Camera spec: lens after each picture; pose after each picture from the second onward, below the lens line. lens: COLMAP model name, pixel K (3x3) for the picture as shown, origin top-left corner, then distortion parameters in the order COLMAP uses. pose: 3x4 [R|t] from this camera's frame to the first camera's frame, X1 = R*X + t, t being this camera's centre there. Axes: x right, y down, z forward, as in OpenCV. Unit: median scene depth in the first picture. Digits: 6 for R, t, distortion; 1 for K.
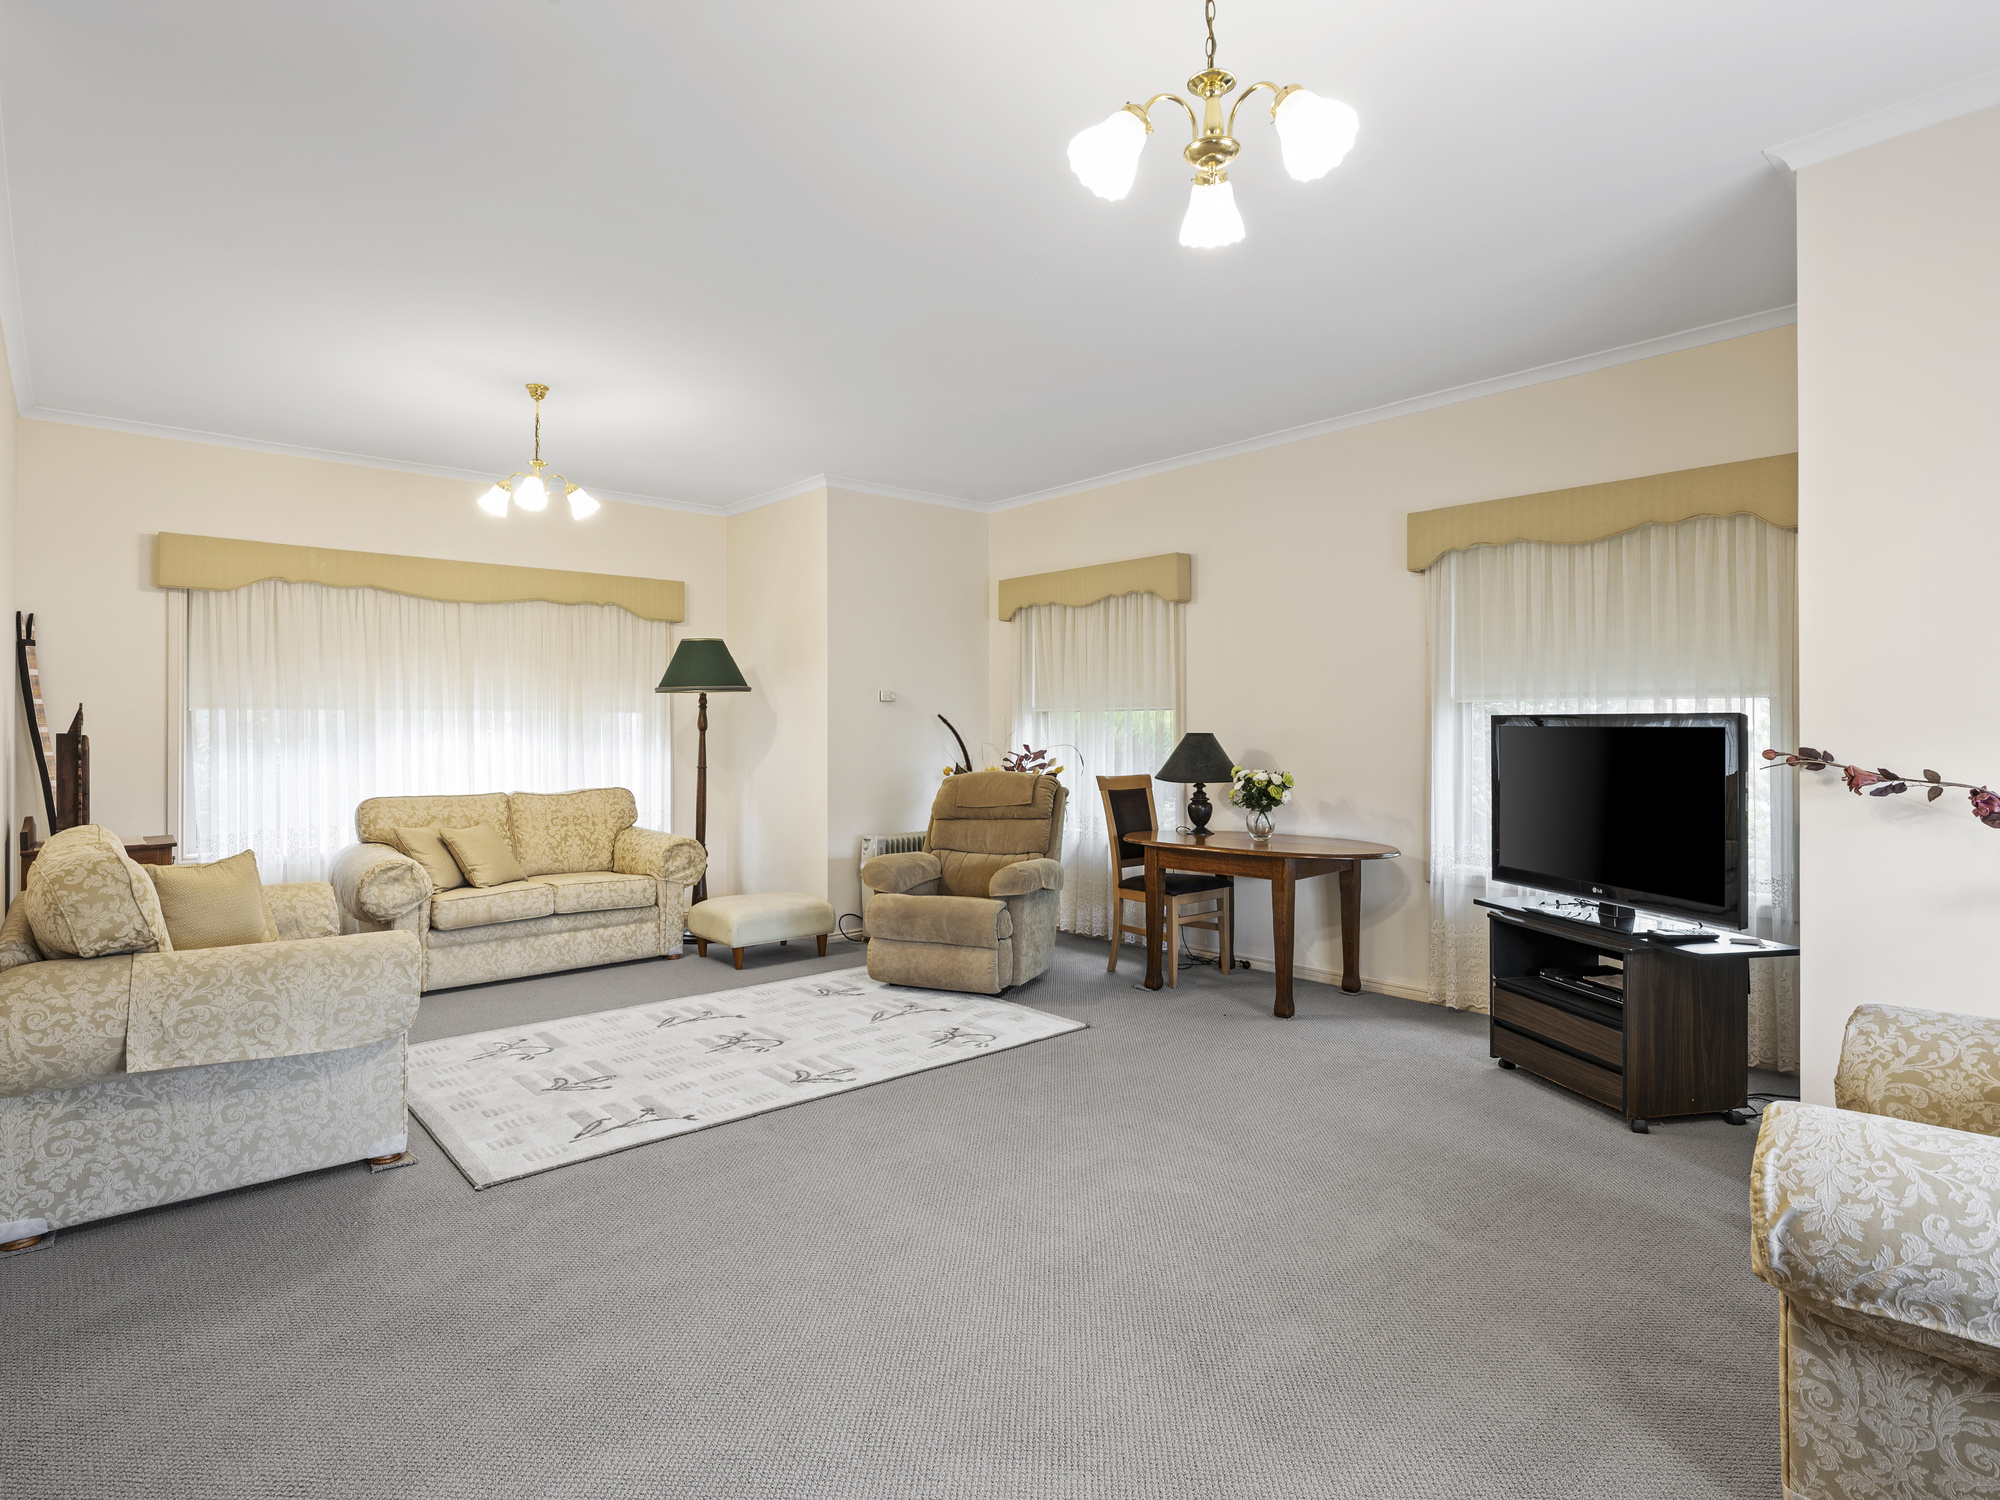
lens RADIAL K [[1075.7, 0, 998.5], [0, 1075.7, 723.8], [0, 0, 1]] dist [0.000595, 0.000211]
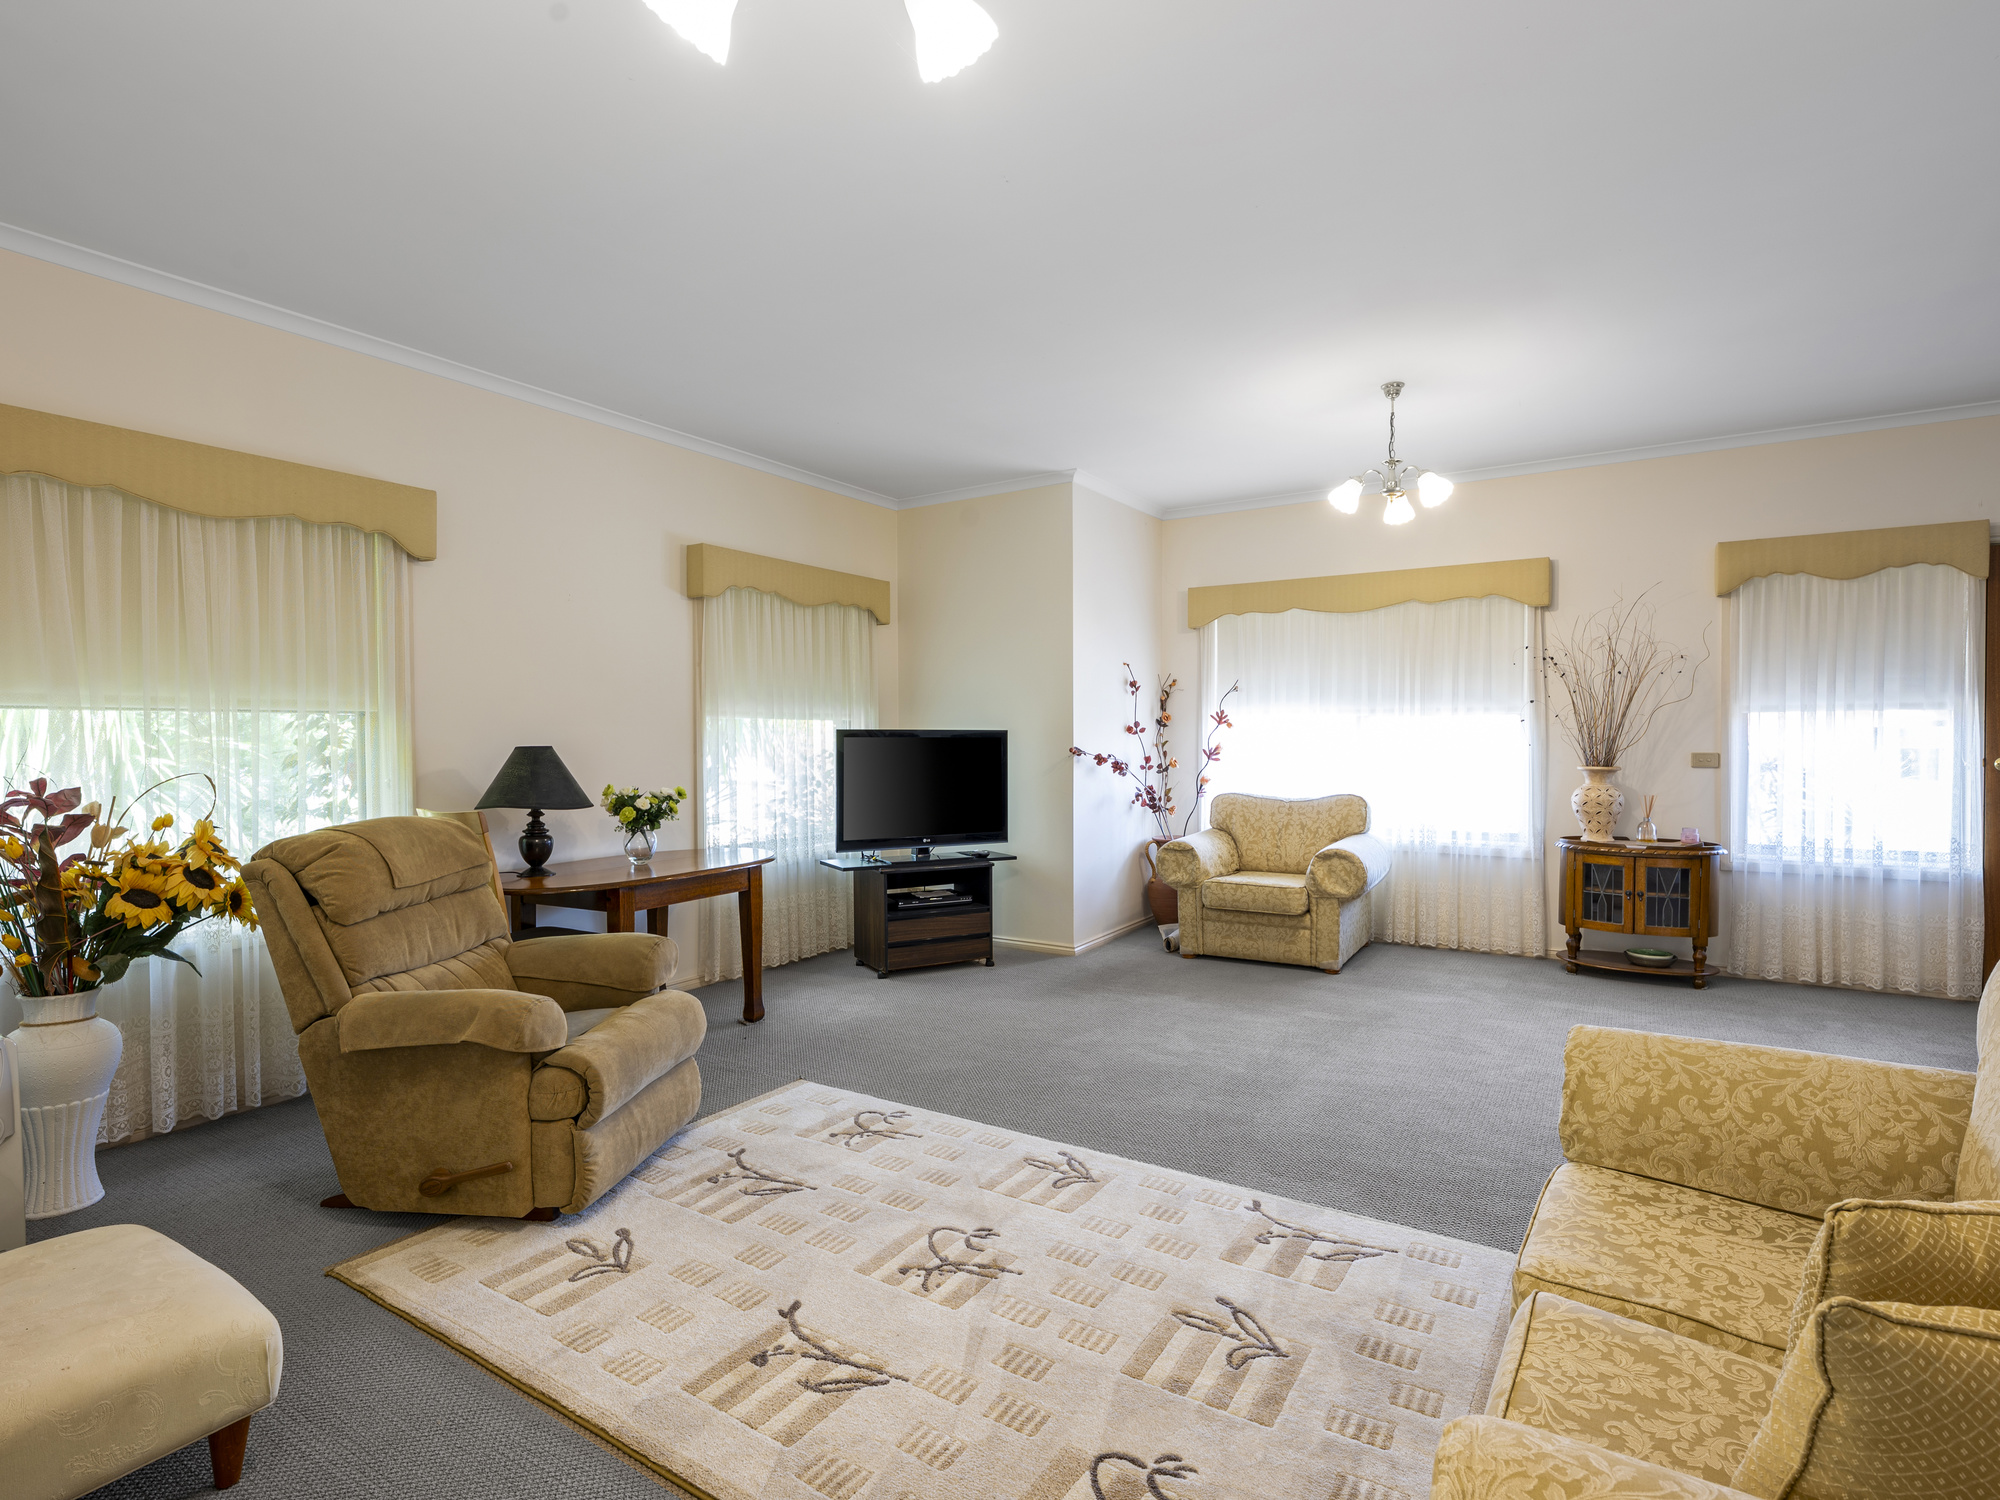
lens RADIAL K [[1015.4, 0, 1000.0], [0, 1015.4, 750.0], [0, 0, 1]] dist [-0.002421, -0.000557]
pose [[-0.283500, -0.006995, 0.958947, -0.765633], [0.005034, 0.999949, 0.008782, 0.008525], [-0.958959, 0.007317, -0.283450, 1.106213]]
